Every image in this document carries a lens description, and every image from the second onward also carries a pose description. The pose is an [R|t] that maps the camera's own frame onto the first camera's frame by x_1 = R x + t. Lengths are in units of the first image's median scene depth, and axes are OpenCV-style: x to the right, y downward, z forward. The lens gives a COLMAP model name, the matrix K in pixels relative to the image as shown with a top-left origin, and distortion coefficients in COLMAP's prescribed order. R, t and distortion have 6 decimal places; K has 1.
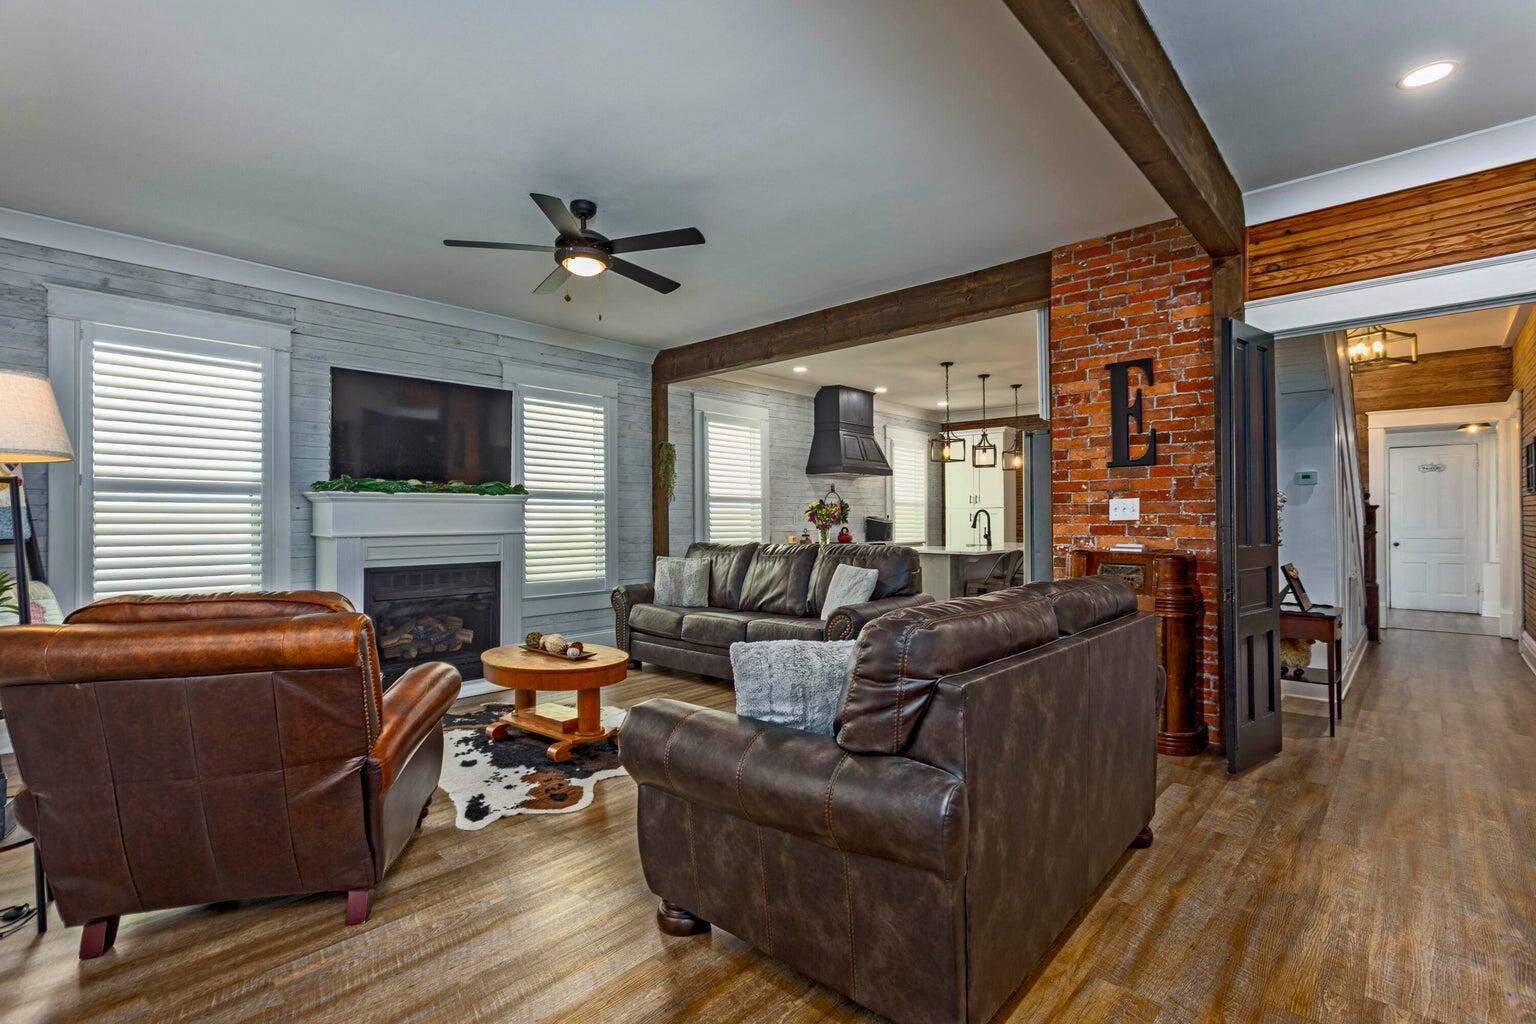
lens RADIAL K [[721.8, 0, 770.2], [0, 721.8, 514.2], [0, 0, 1]] dist [0.000072, 0.000145]
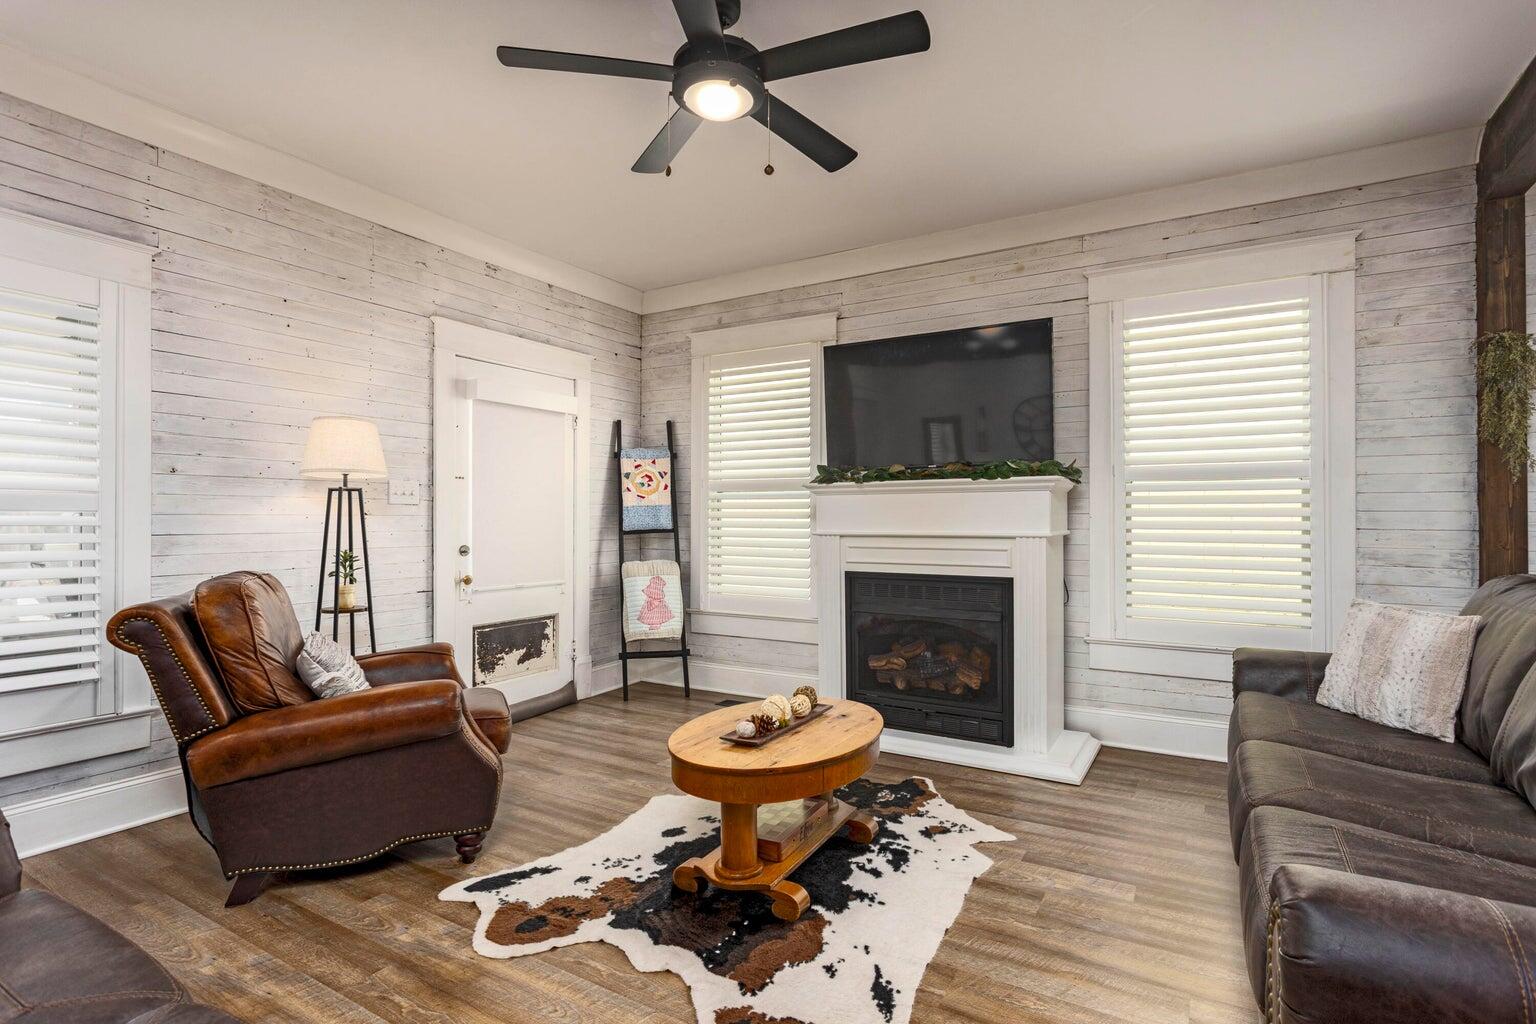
lens RADIAL K [[751.1, 0, 768.0], [0, 751.1, 512.0], [0, 0, 1]] dist [-0.004056, 0.000771]
pose [[0.196588, -0.001470, -0.980485, 0.269217], [0.006961, 0.999976, -0.000103, 0.002736], [0.980461, -0.006805, 0.196593, 0.654031]]
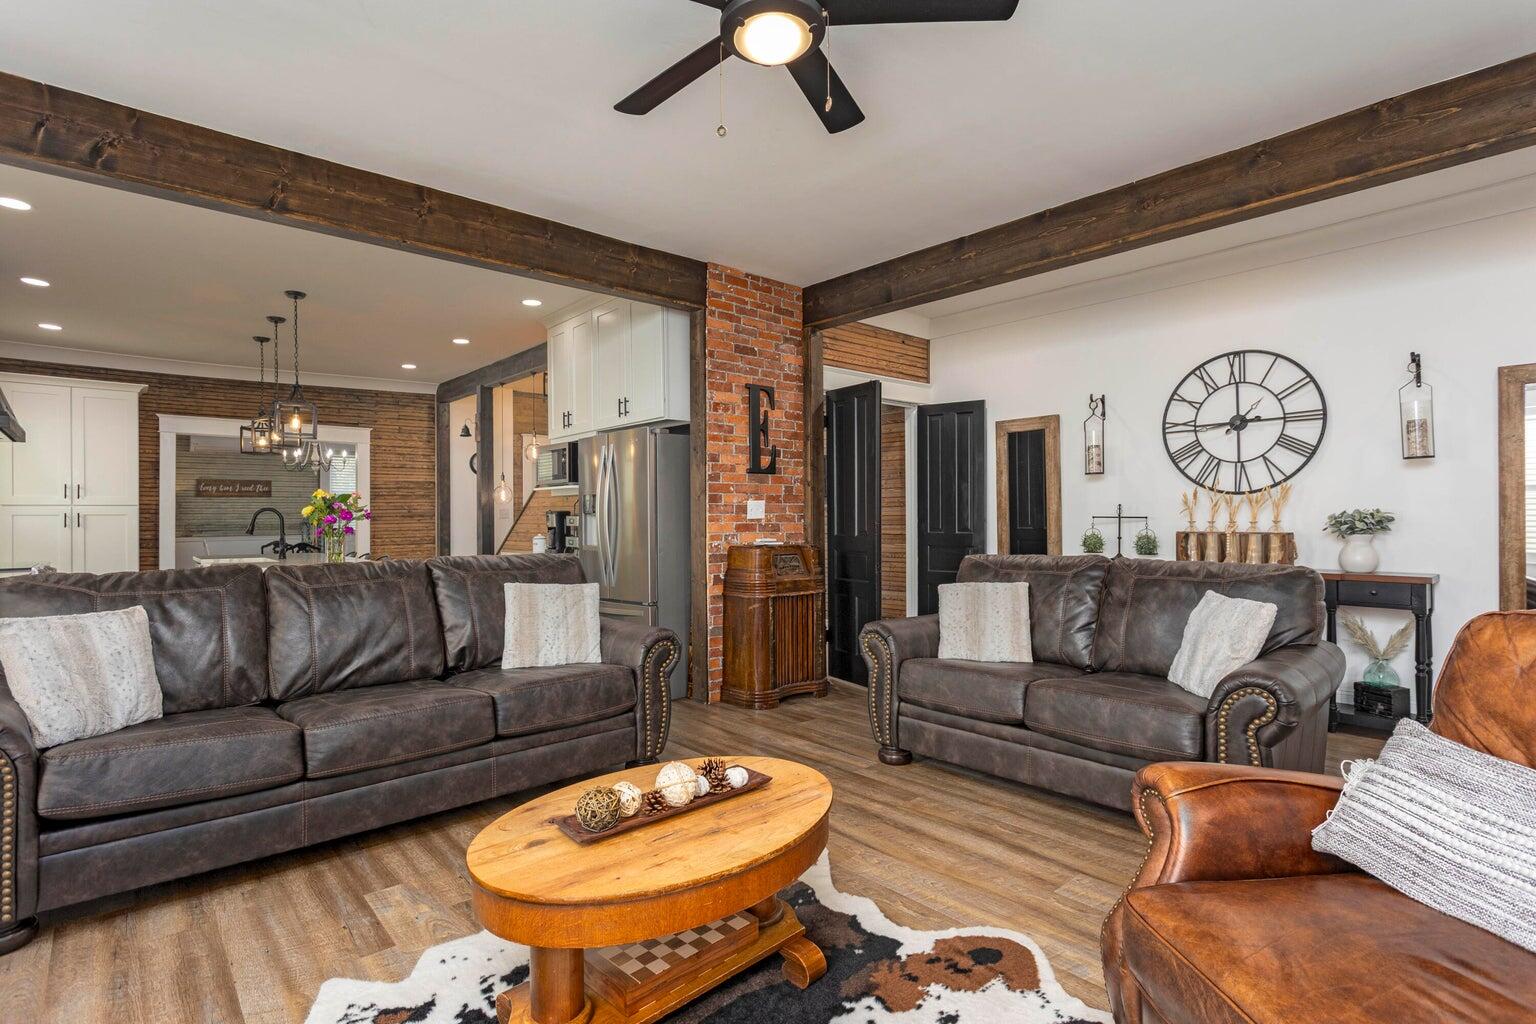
lens RADIAL K [[751.1, 0, 768.0], [0, 751.1, 512.0], [0, 0, 1]] dist [-0.004056, 0.000771]
pose [[0.104570, 0.012612, 0.994438, -0.581134], [-0.000292, 0.999920, -0.012651, 0.010251], [-0.994518, 0.001033, 0.104565, 0.676757]]
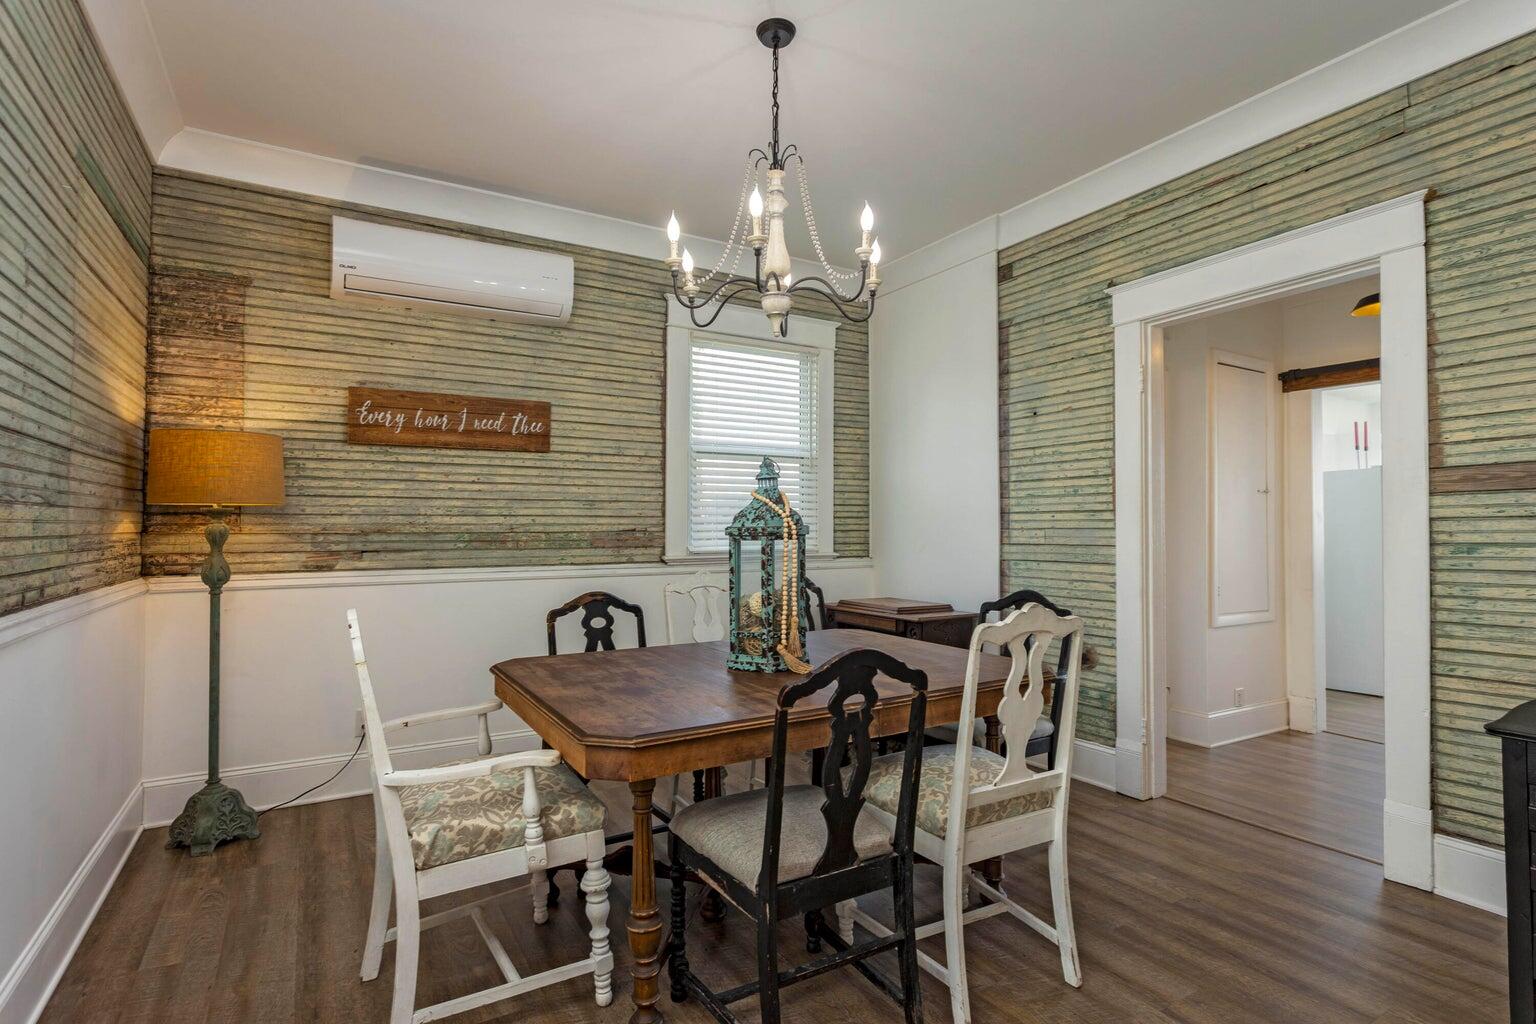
lens RADIAL K [[751.1, 0, 768.0], [0, 751.1, 512.0], [0, 0, 1]] dist [-0.004056, 0.000771]
pose [[0.281610, 0.023311, 0.959246, 0.747234], [-0.012345, 0.999710, -0.020671, 0.011155], [-0.959450, -0.006020, 0.281816, 1.889236]]
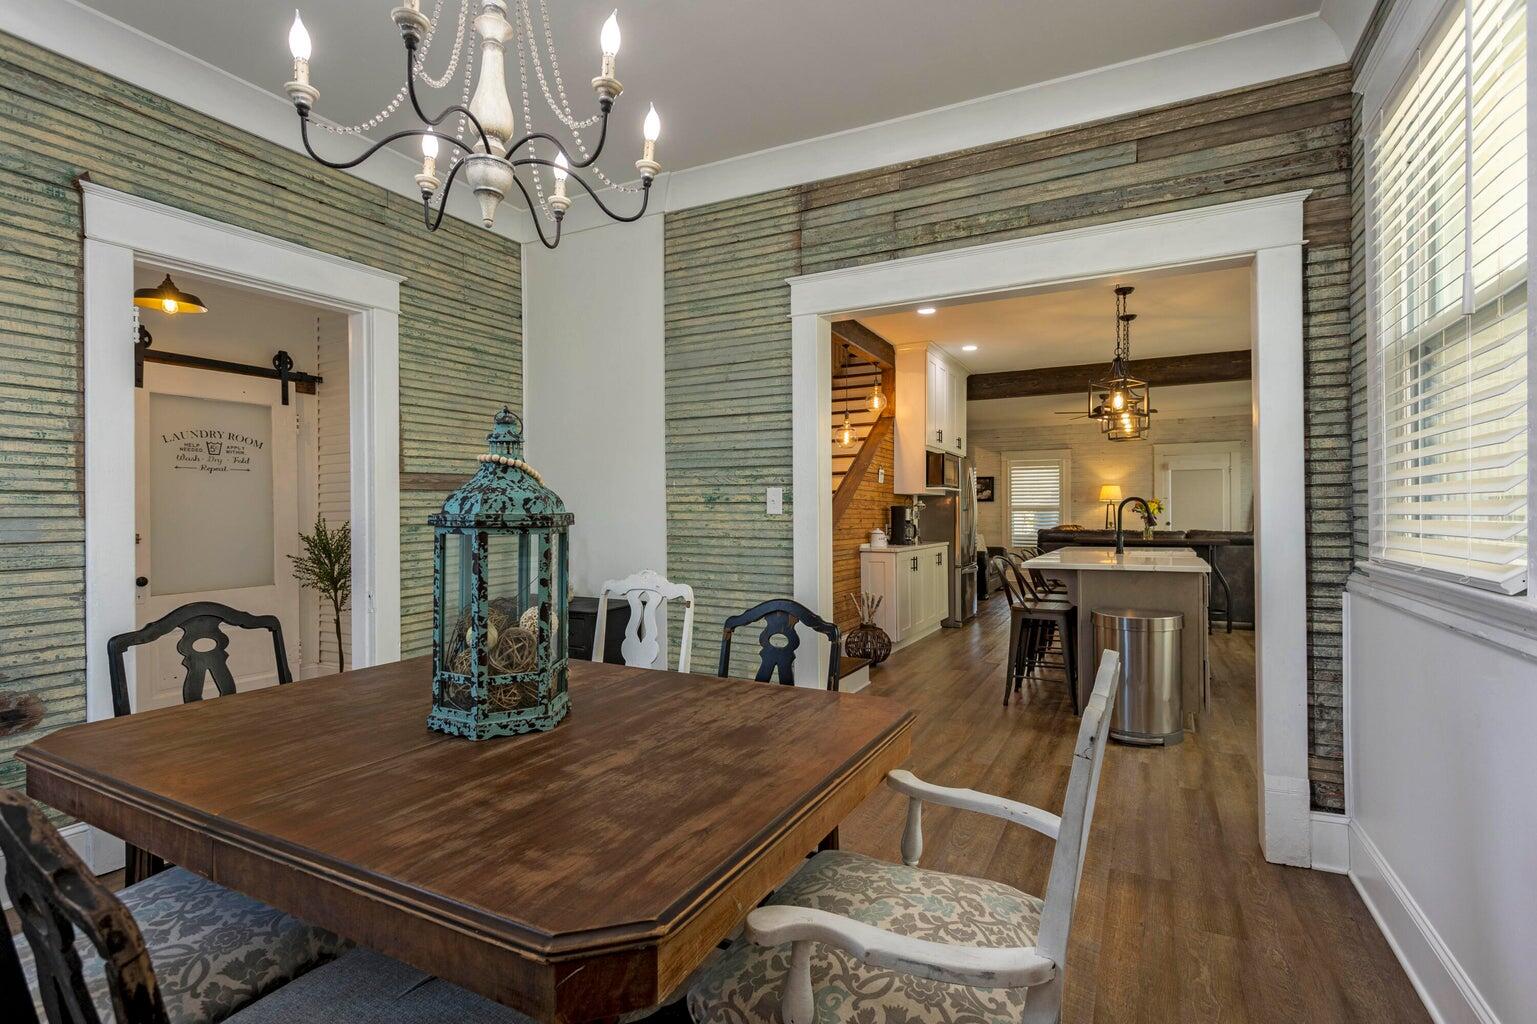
lens RADIAL K [[730.9, 0, 774.3], [0, 730.9, 512.8], [0, 0, 1]] dist [0.002979, 0.000571]
pose [[-0.964767, 0.008286, -0.262976, 1.175327], [0.010903, 0.999904, -0.008495, 0.014224], [0.262881, -0.011063, -0.964765, 2.355882]]
